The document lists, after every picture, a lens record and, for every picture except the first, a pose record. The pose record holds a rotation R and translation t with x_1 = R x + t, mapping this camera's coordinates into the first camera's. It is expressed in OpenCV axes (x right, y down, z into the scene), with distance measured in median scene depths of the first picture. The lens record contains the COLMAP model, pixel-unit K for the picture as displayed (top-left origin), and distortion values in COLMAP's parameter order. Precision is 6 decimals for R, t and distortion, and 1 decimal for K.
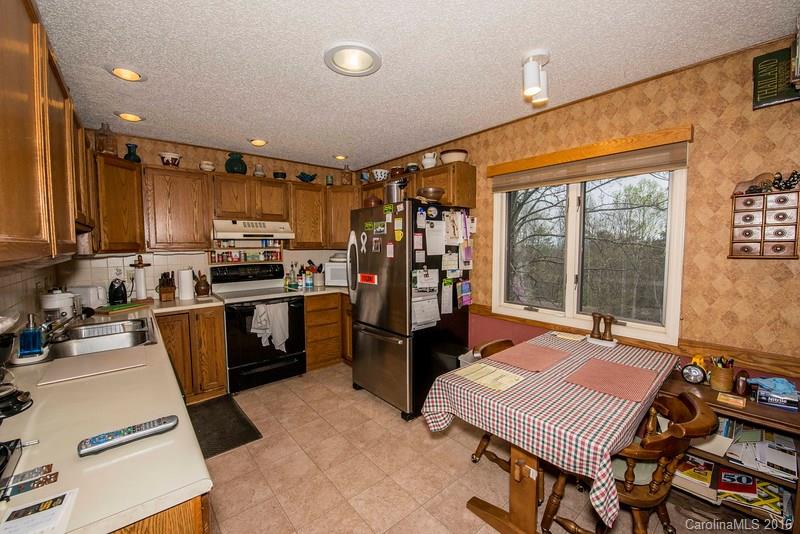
lens RADIAL K [[324.8, 0, 400.8], [0, 324.8, 266.2], [0, 0, 1]] dist [-0.001596, 0.000020]
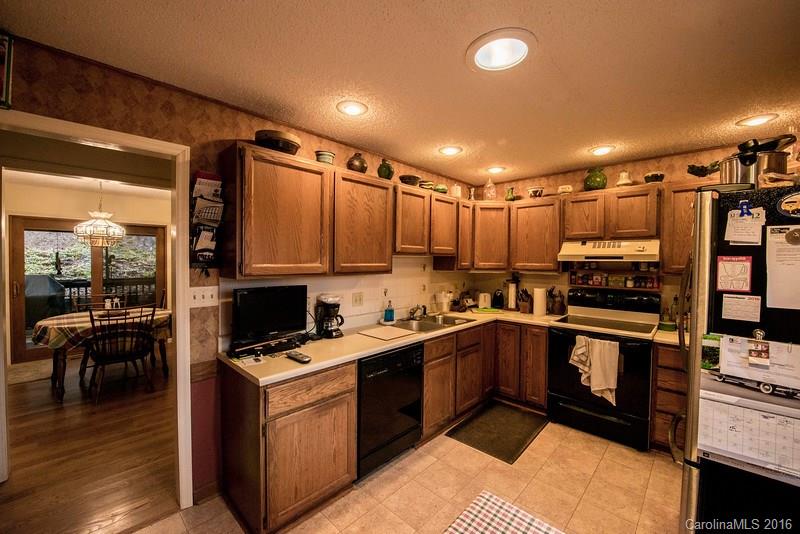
lens RADIAL K [[324.8, 0, 400.8], [0, 324.8, 264.4], [0, 0, 1]] dist [-0.001596, 0.000020]
pose [[0.098252, 0.020006, -0.994960, 0.459101], [-0.073150, 0.997238, 0.012828, -0.059954], [0.992469, 0.071521, 0.099444, 0.472178]]
